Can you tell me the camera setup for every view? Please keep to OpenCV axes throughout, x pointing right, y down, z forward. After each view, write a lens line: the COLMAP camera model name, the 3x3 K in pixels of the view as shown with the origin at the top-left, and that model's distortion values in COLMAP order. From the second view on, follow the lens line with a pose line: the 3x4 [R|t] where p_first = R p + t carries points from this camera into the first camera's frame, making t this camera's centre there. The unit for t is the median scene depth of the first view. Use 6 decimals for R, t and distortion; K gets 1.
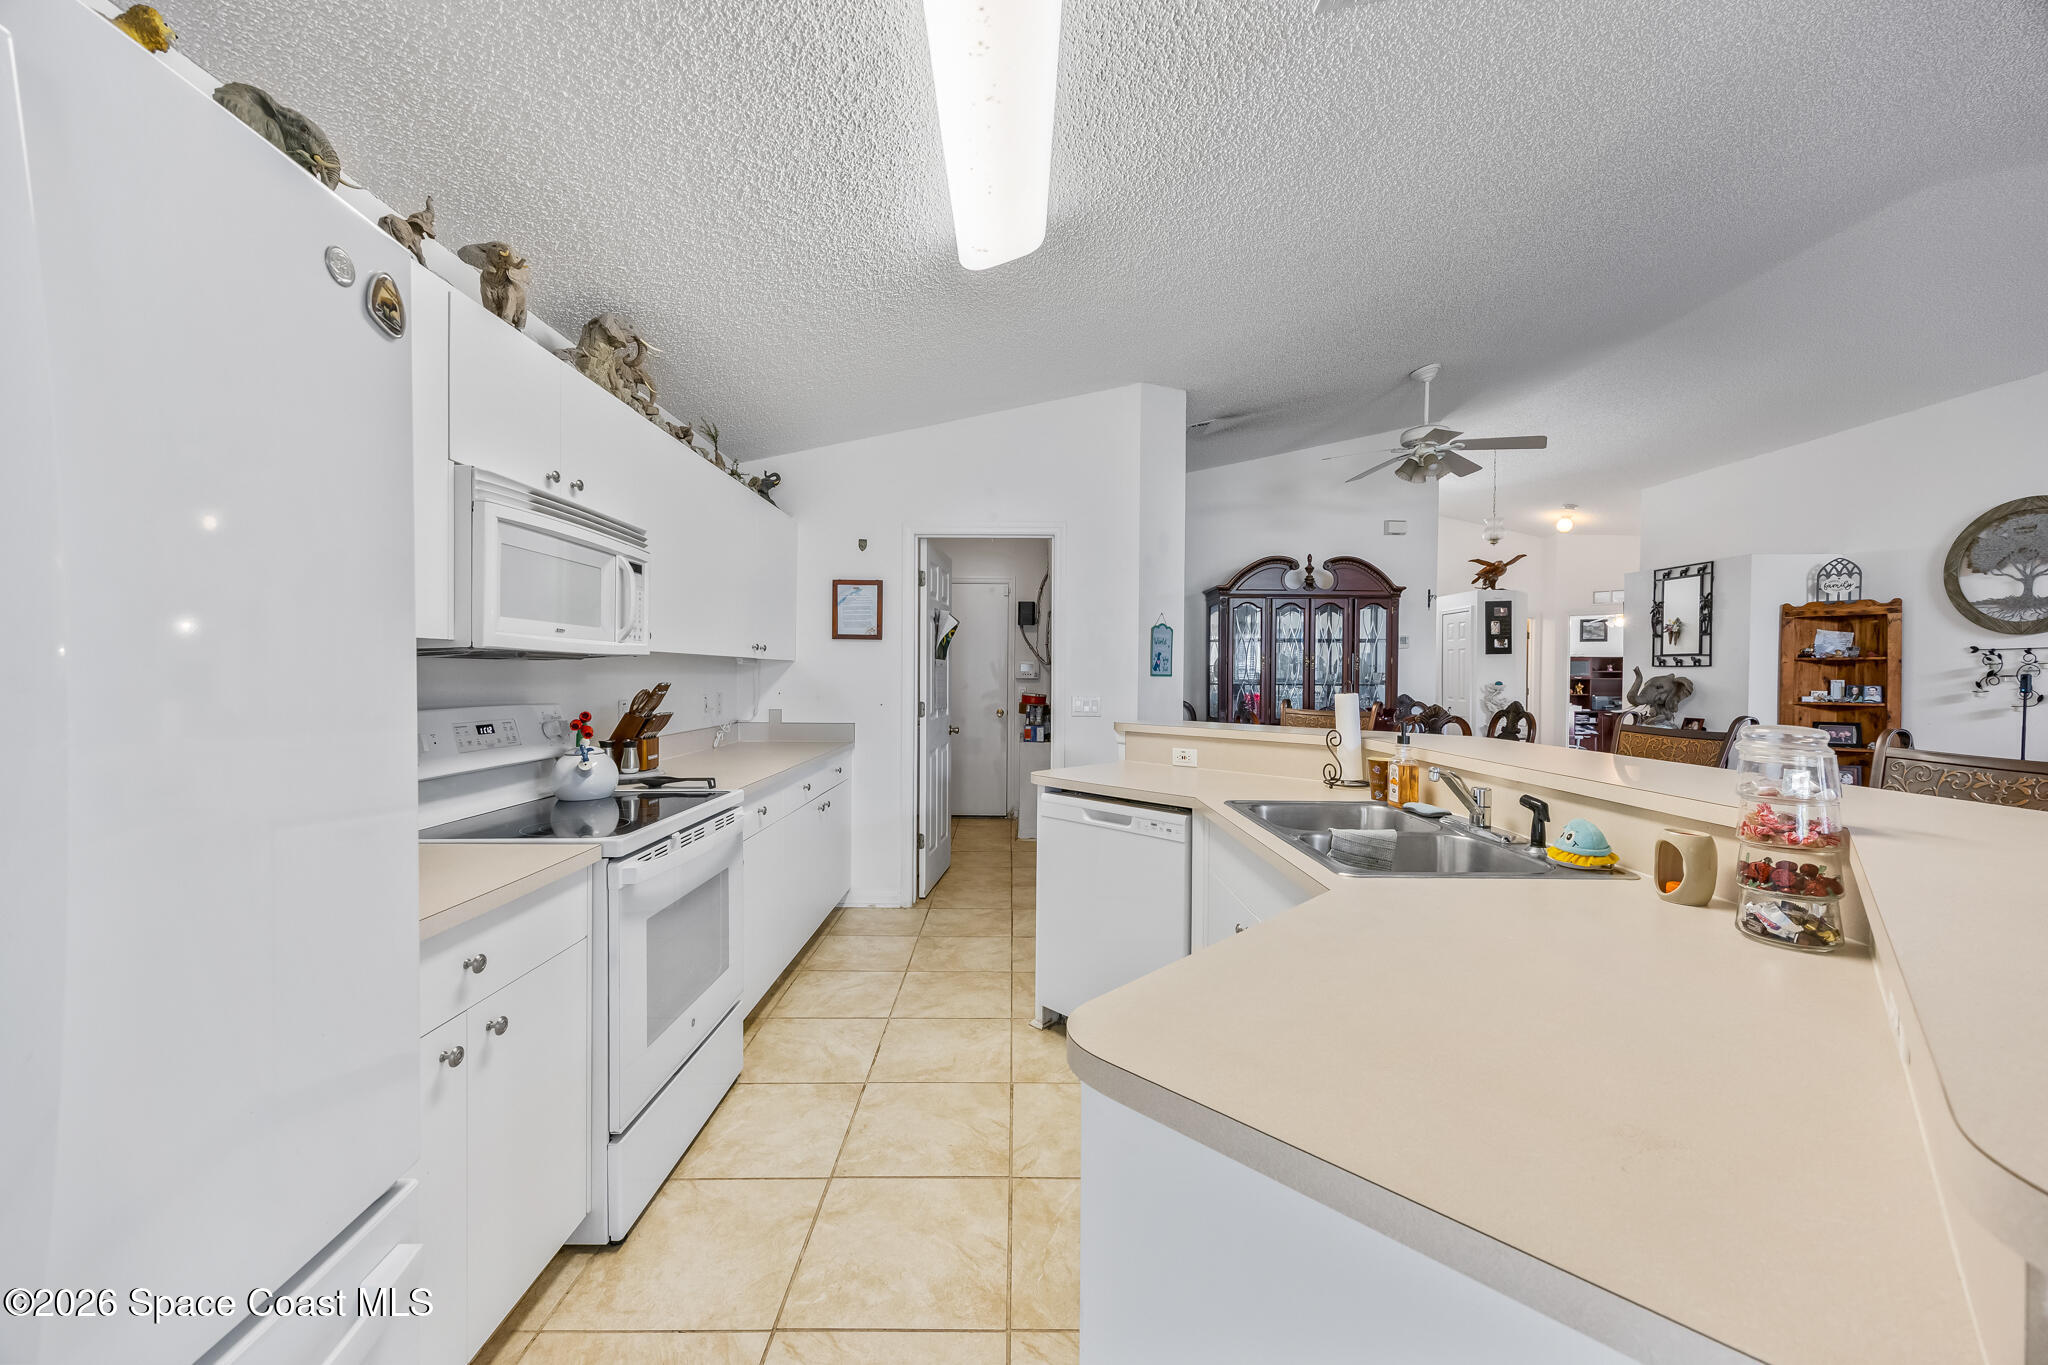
lens RADIAL K [[765.7, 0, 1009.4], [0, 765.7, 685.2], [0, 0, 1]] dist [0.001274, -0.000018]
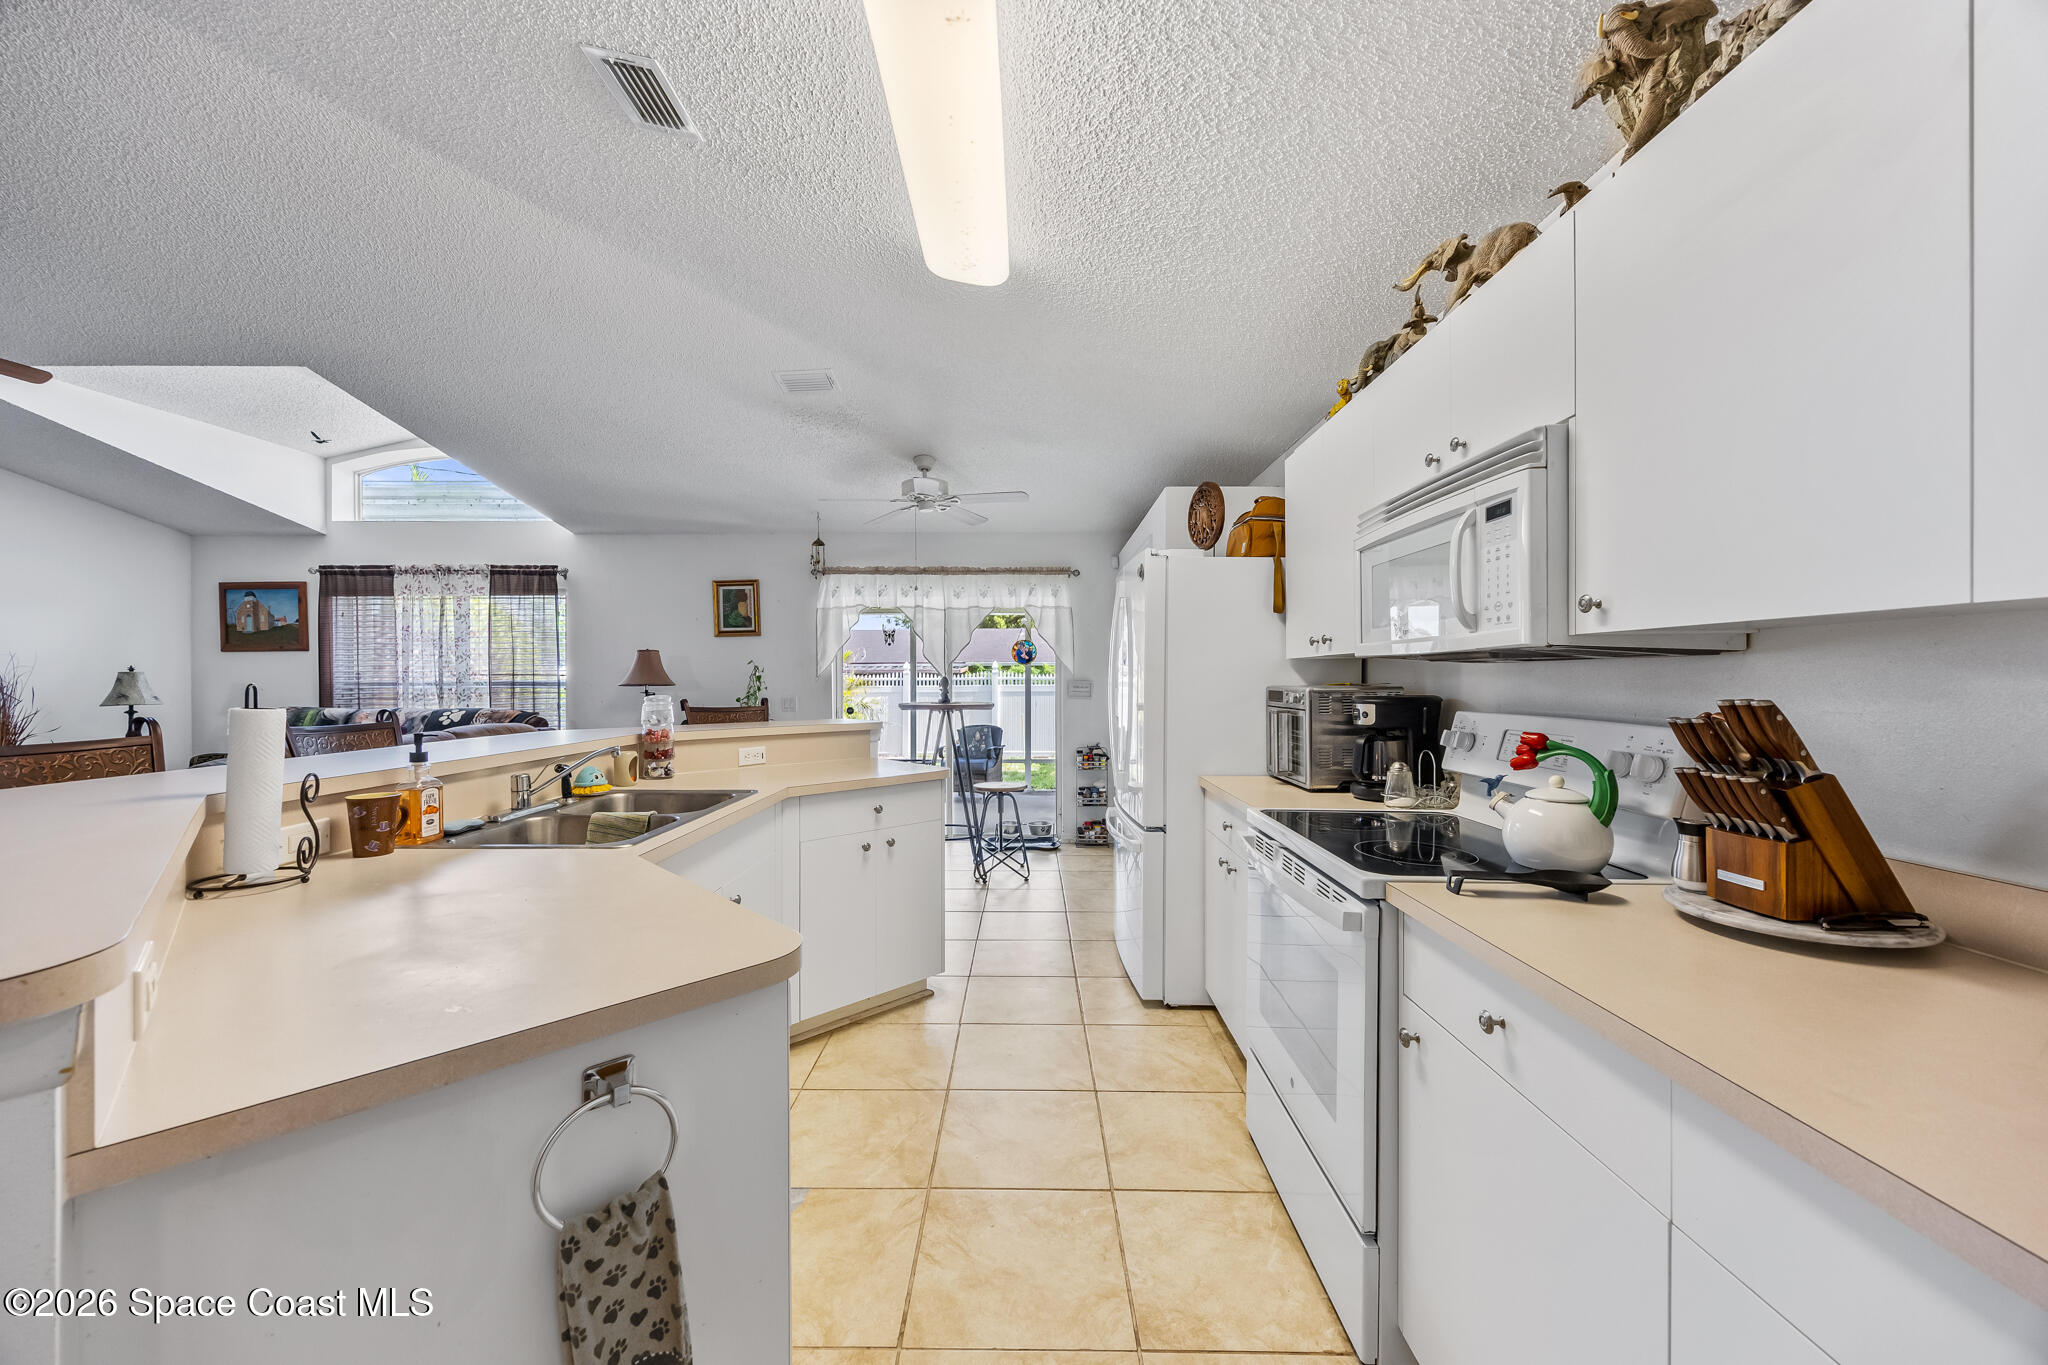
lens RADIAL K [[770.1, 0, 1016.8], [0, 770.1, 682.2], [0, 0, 1]] dist [0.002429, -0.000038]
pose [[-0.999988, -0.004490, 0.002064, -0.036262], [-0.004452, 0.999827, 0.018087, -0.008302], [-0.002144, 0.018077, -0.999834, 0.650715]]
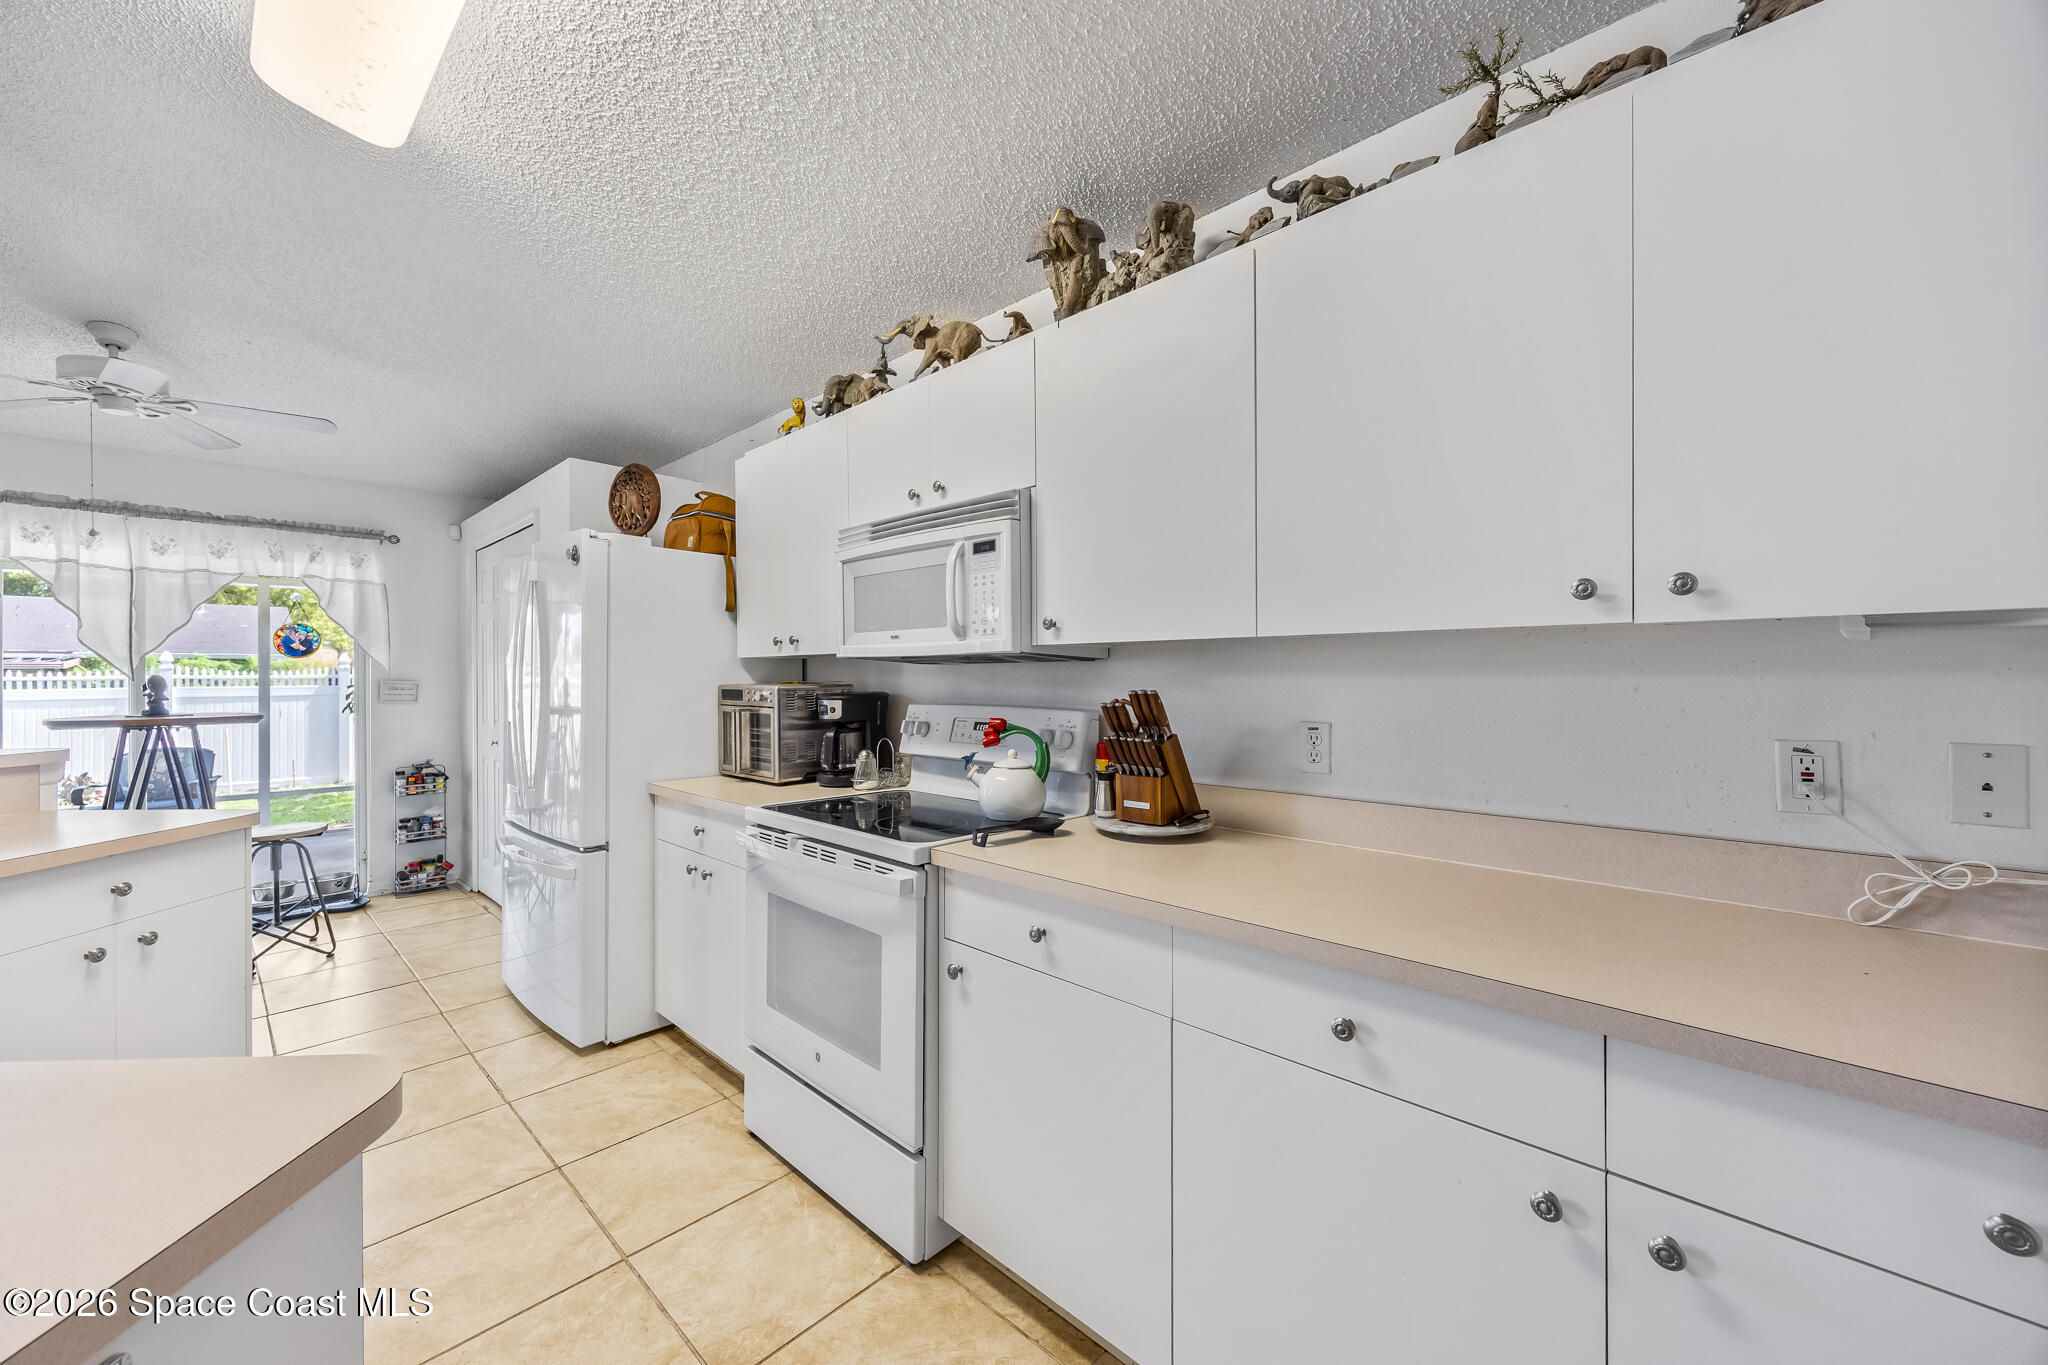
lens RADIAL K [[773.1, 0, 1024.8], [0, 773.1, 676.6], [0, 0, 1]] dist [0.000779, -0.000261]
pose [[-0.671911, -0.003727, -0.740622, 0.037102], [-0.011545, 0.999919, 0.005442, -0.007822], [0.740541, 0.012207, -0.671900, 0.629736]]
